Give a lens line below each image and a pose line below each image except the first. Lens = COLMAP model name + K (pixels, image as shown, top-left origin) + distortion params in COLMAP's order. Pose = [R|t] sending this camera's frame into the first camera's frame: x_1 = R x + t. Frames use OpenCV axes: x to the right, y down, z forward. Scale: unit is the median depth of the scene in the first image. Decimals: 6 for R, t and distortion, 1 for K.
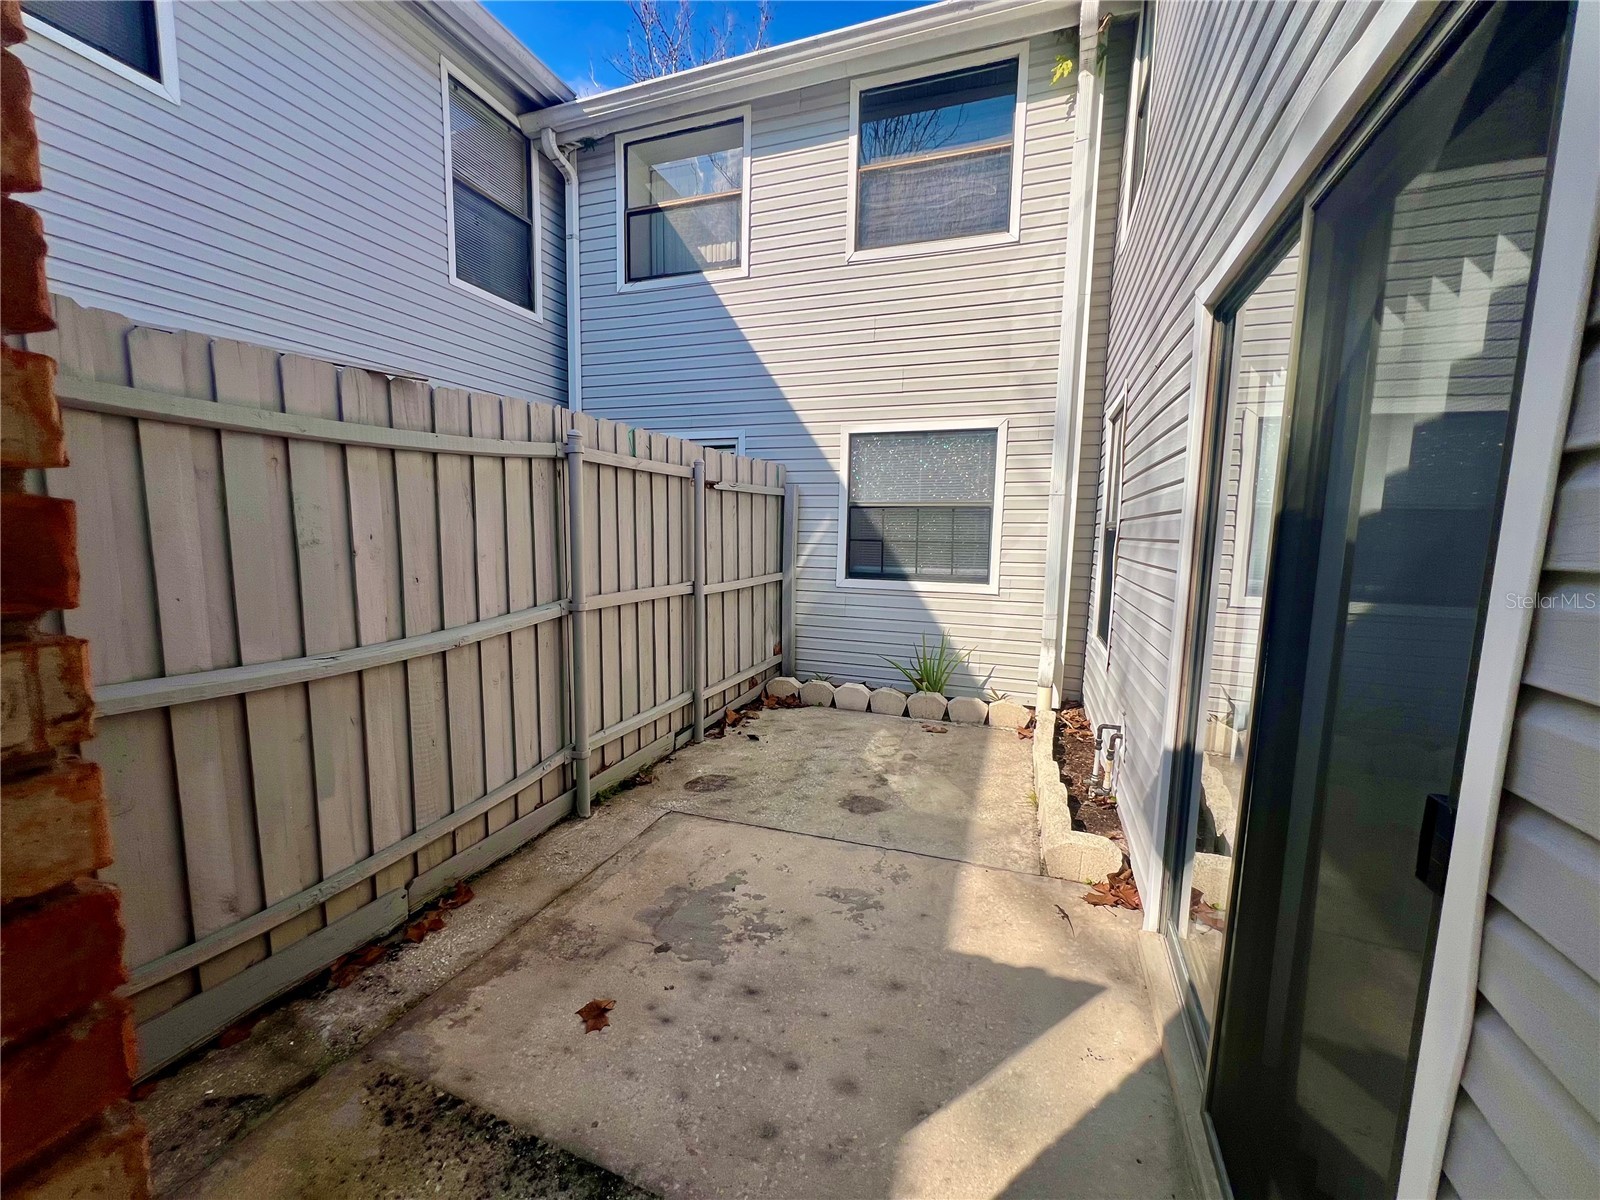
lens RADIAL K [[639.6, 0, 801.3], [0, 639.6, 607.3], [0, 0, 1]] dist [0.001831, 0.000604]
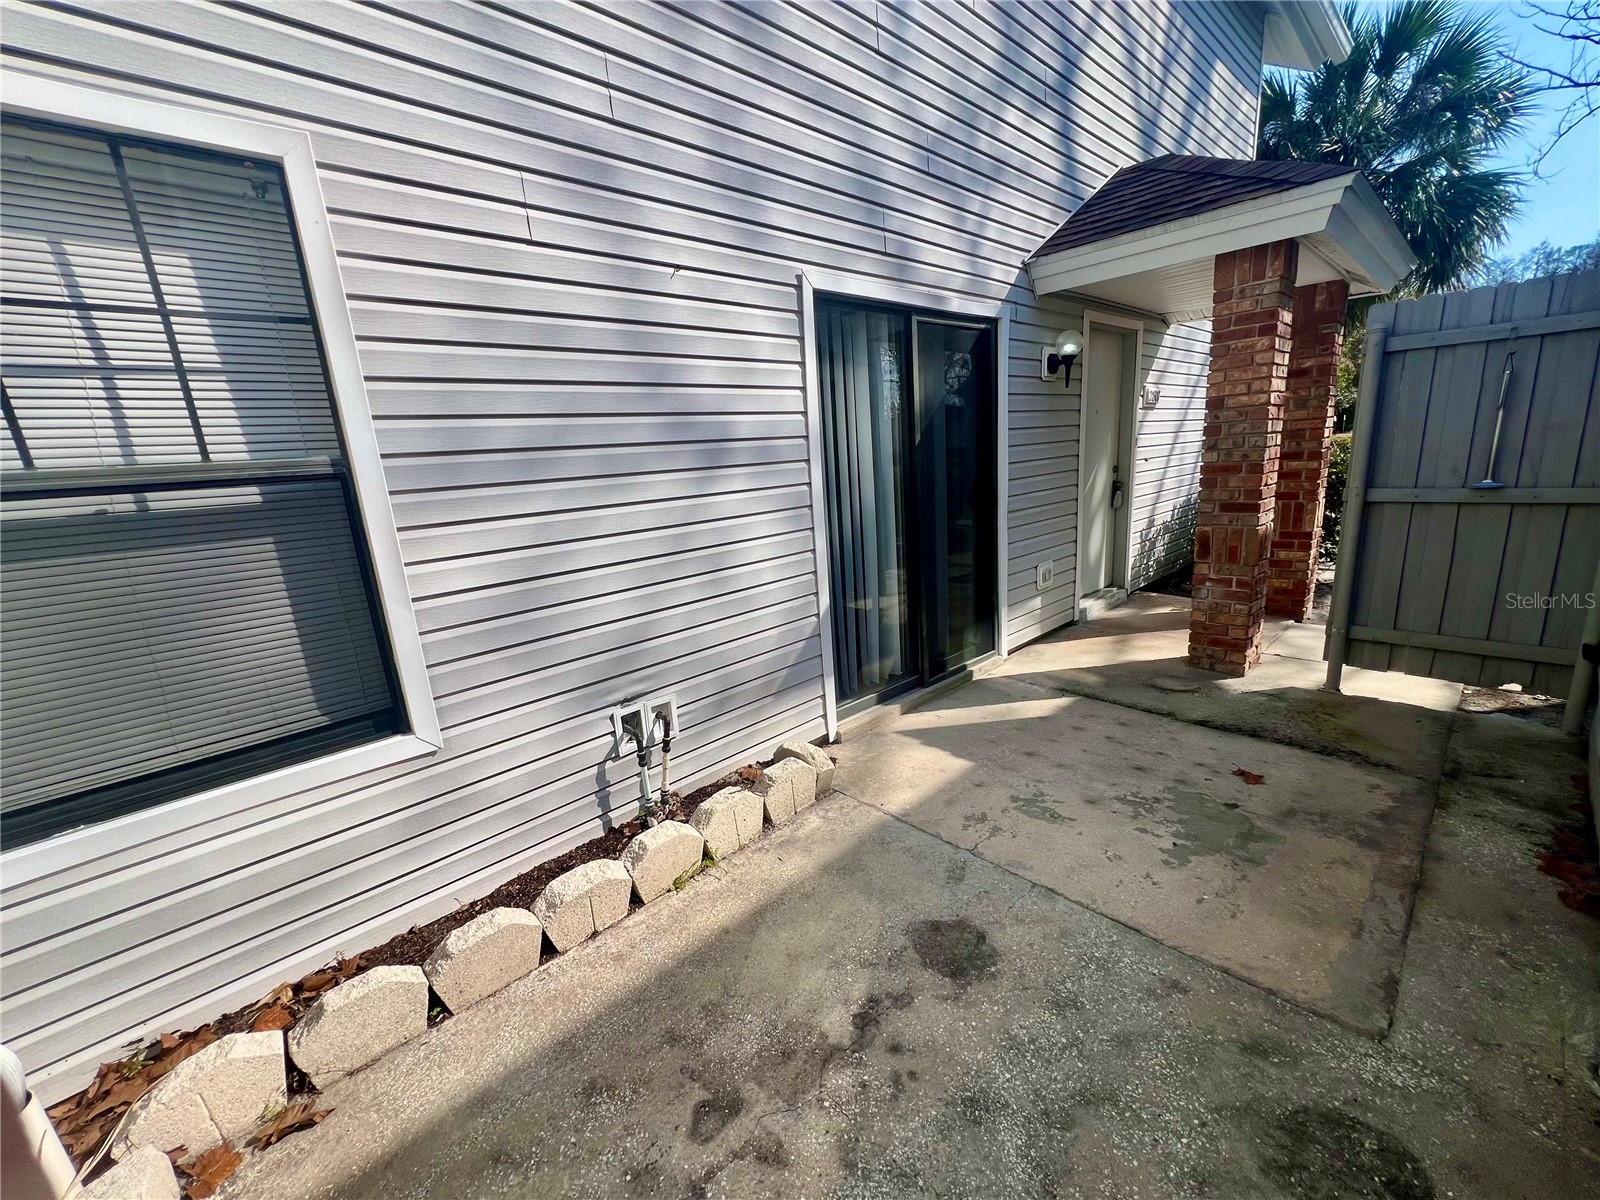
lens RADIAL K [[639.6, 0, 802.3], [0, 639.6, 603.7], [0, 0, 1]] dist [0.001831, 0.000604]
pose [[-0.888777, -0.063906, 0.453863, -0.026520], [0.104447, 0.935939, 0.336317, -0.220905], [-0.446281, 0.346315, -0.825166, 1.788177]]
